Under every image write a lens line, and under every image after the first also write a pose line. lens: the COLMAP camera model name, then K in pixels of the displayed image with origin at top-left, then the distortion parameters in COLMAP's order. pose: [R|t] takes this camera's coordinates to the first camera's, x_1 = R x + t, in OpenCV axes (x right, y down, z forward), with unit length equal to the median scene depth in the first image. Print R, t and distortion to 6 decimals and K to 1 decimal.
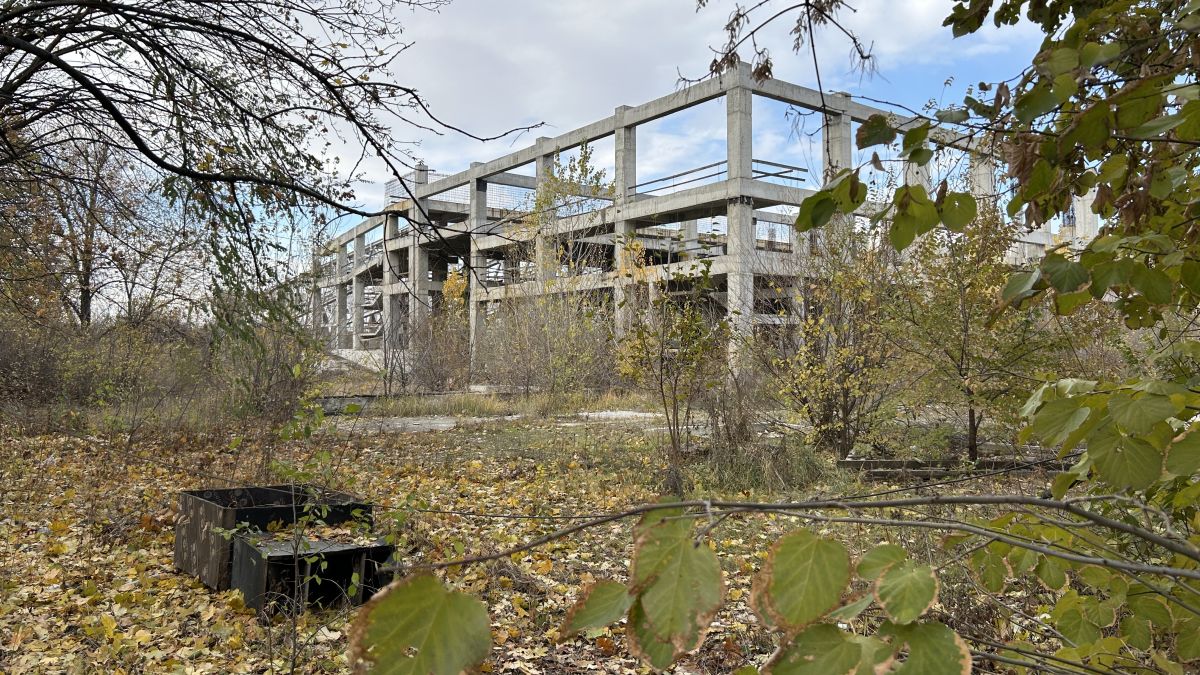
lens RADIAL K [[924.8, 0, 600.0], [0, 924.8, 337.5], [0, 0, 1]] dist [0.045674, -0.032976]
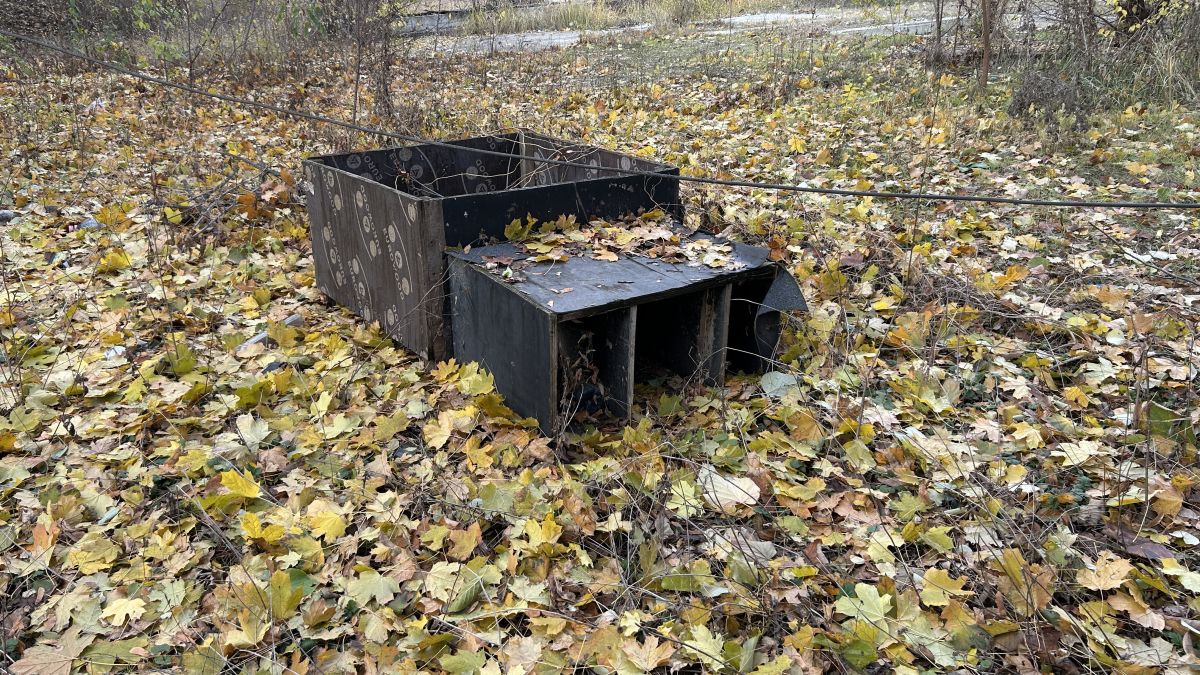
lens RADIAL K [[924.8, 0, 600.0], [0, 924.8, 337.5], [0, 0, 1]] dist [0.045674, -0.032976]
pose [[0.996793, -0.028082, -0.074932, -0.214139], [0.055121, 0.919781, 0.388541, 0.054474], [0.058010, -0.391425, 0.918380, 0.422111]]
